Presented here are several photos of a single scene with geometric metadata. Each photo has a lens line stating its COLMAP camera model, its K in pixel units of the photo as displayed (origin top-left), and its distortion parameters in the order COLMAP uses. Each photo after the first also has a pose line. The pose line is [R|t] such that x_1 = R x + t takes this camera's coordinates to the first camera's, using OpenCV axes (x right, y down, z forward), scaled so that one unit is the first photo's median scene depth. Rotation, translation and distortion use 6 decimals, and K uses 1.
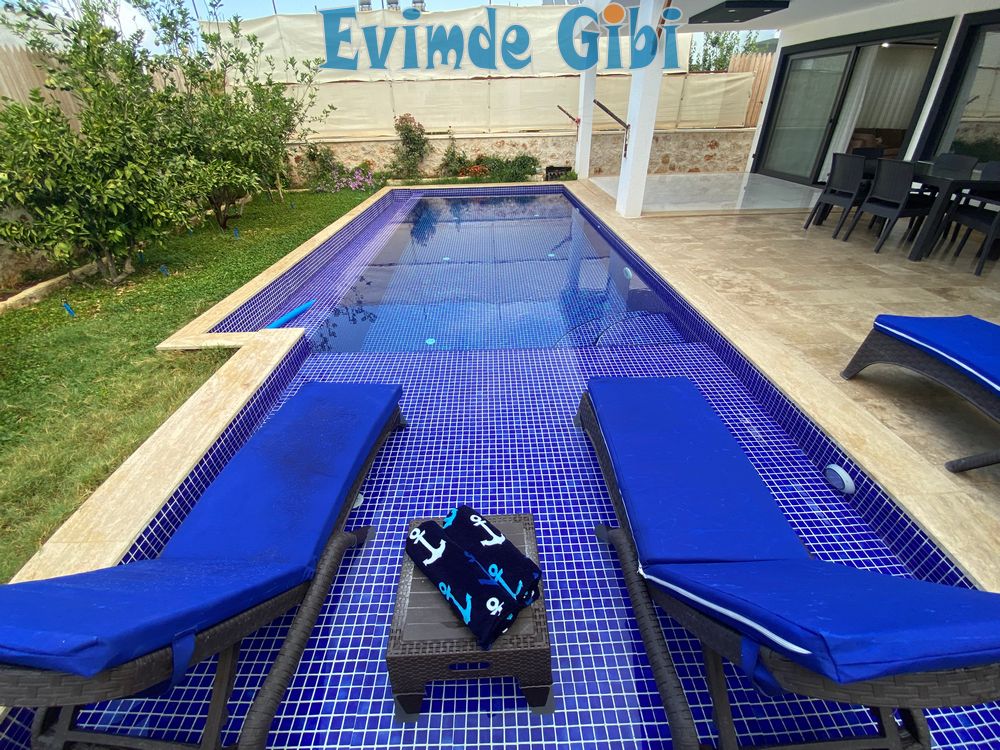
lens RADIAL K [[413.9, 0, 495.5], [0, 413.9, 371.7], [0, 0, 1]] dist [0.010161, -0.014666]
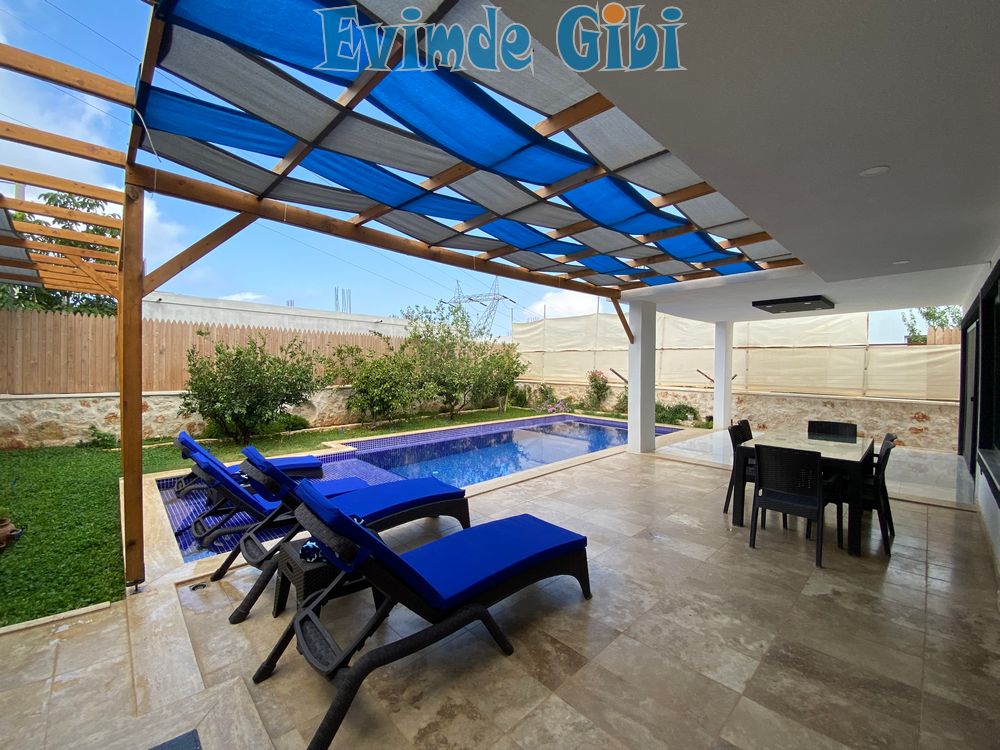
lens RADIAL K [[405.1, 0, 503.7], [0, 405.1, 372.4], [0, 0, 1]] dist [0.034217, -0.023885]
pose [[0.697698, 0.047281, -0.714830, 0.636794], [-0.405506, 0.848646, -0.339655, -0.012523], [0.590578, 0.526844, 0.611271, -0.042673]]
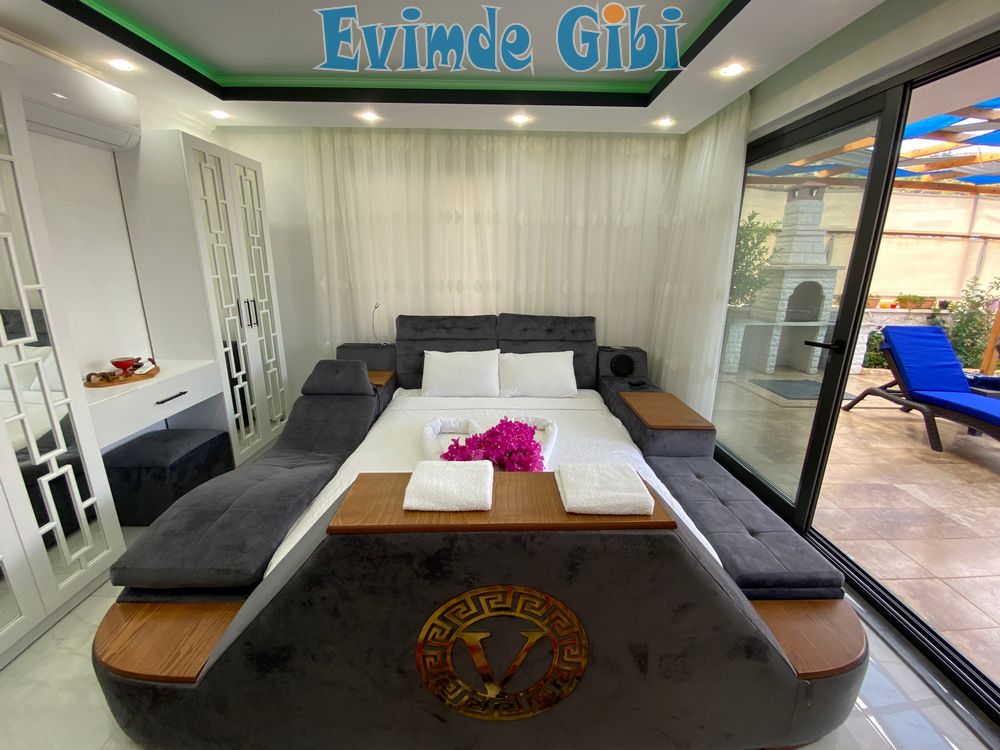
lens RADIAL K [[410.2, 0, 506.5], [0, 410.2, 372.5], [0, 0, 1]] dist [0.024448, -0.022973]
pose [[-0.999663, 0.015088, -0.021142, 0.897570], [-0.005055, 0.685404, 0.728145, -0.298235], [0.025477, 0.728006, -0.685097, 0.416123]]
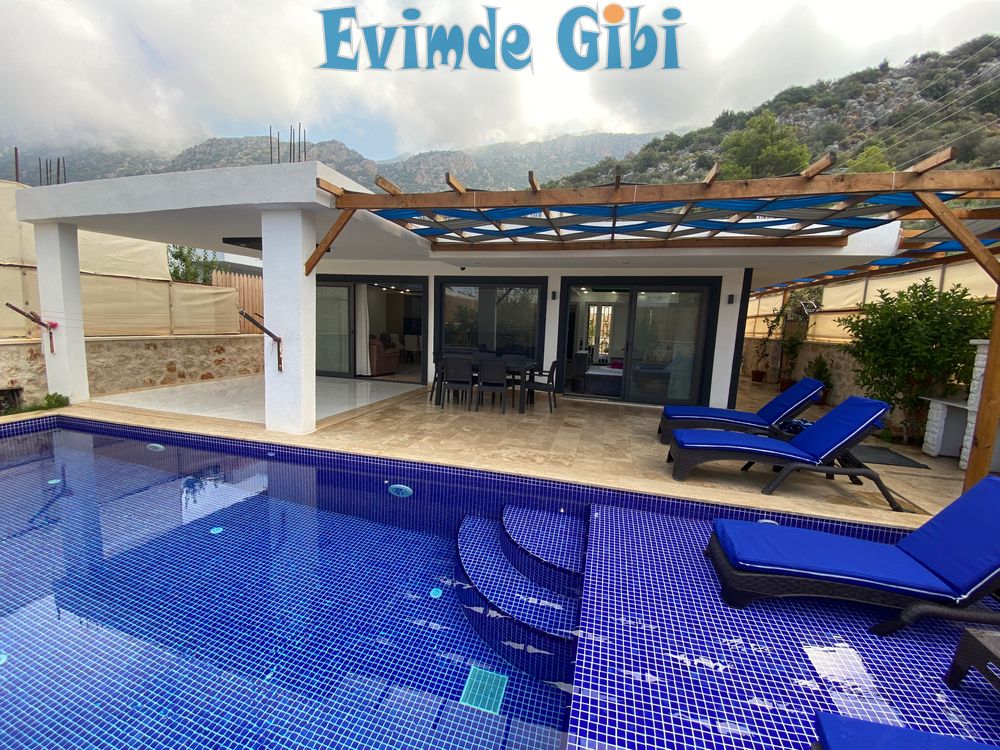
lens RADIAL K [[410.0, 0, 500.9], [0, 410.0, 371.7], [0, 0, 1]] dist [0.030186, -0.024225]
pose [[0.266798, -0.079183, 0.960494, -0.262646], [0.470816, 0.880309, -0.058207, -0.176376], [-0.840923, 0.467745, 0.272146, 0.271489]]
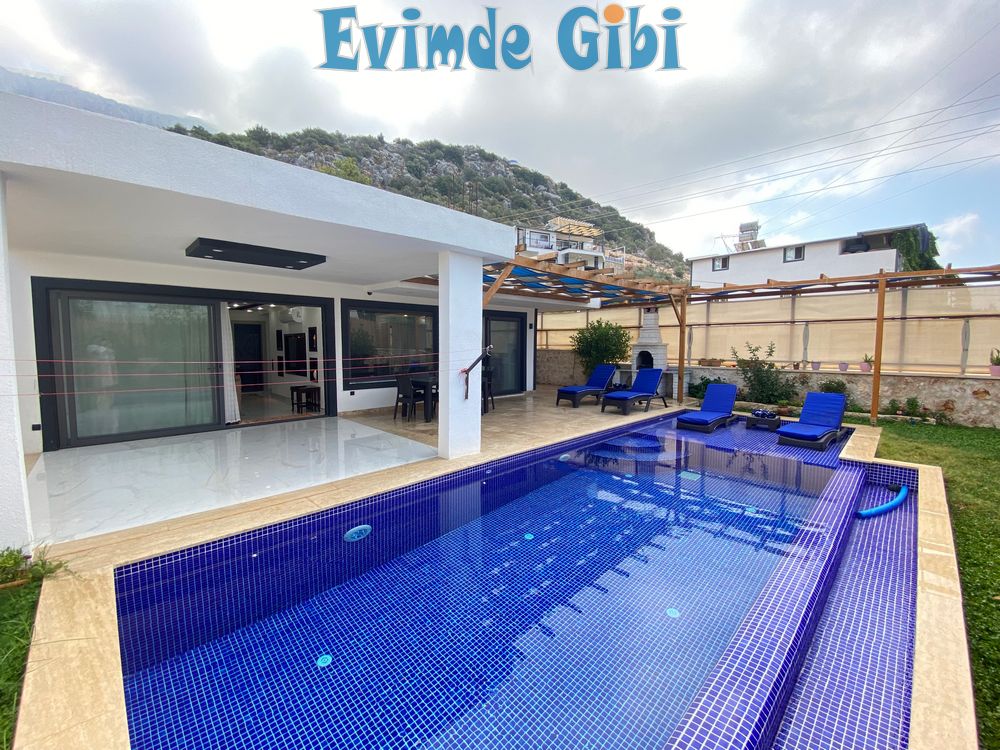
lens RADIAL K [[419.8, 0, 503.3], [0, 419.8, 374.6], [0, 0, 1]] dist [0.017121, -0.026364]
pose [[-0.700373, -0.027541, 0.713245, -0.282309], [0.393026, 0.819248, 0.417567, -0.636424], [-0.595825, 0.572777, -0.562956, 1.002313]]
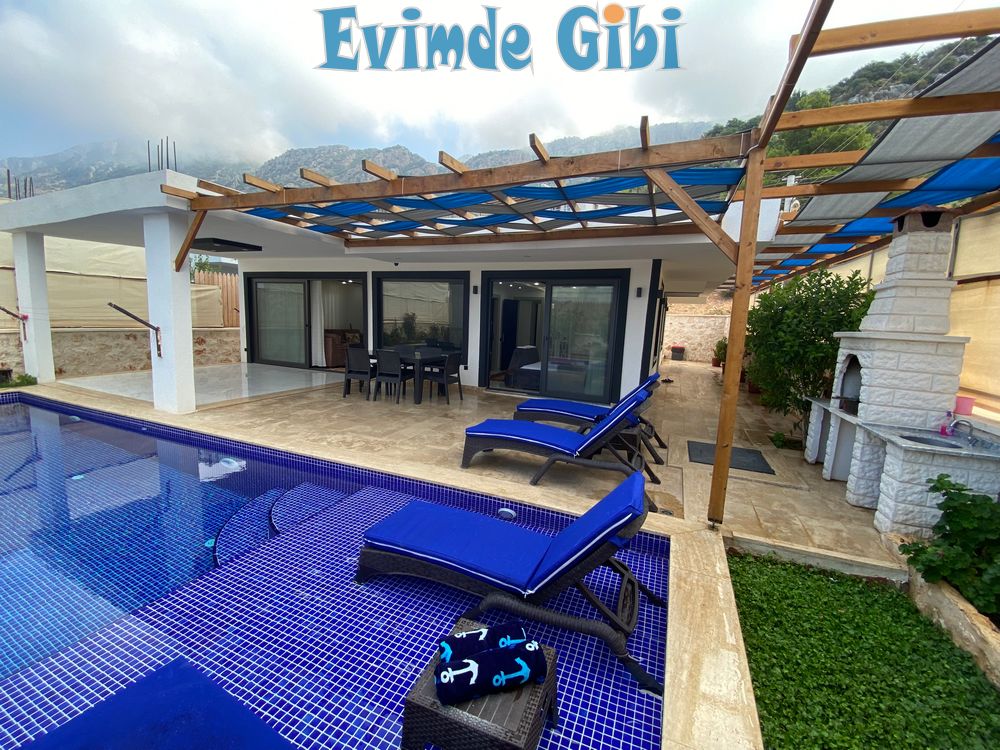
lens RADIAL K [[410.0, 0, 500.9], [0, 410.0, 371.7], [0, 0, 1]] dist [0.030186, -0.024225]
pose [[0.394403, -0.076408, 0.915755, -0.173751], [0.441938, 0.889498, -0.116119, -0.021931], [-0.805690, 0.450505, 0.384589, 0.015209]]
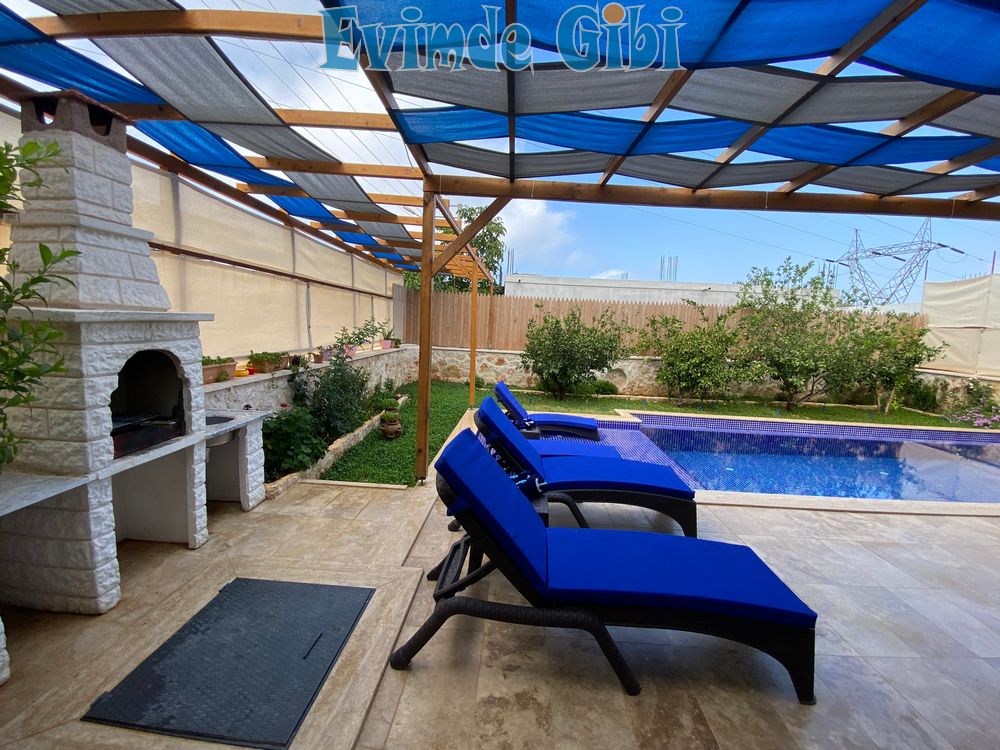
lens RADIAL K [[410.0, 0, 500.9], [0, 410.0, 371.7], [0, 0, 1]] dist [0.030186, -0.024225]
pose [[-0.040366, 0.133482, -0.990229, 0.650927], [-0.570473, 0.810555, 0.132517, -0.070336], [0.820324, 0.570248, 0.043430, 0.048363]]
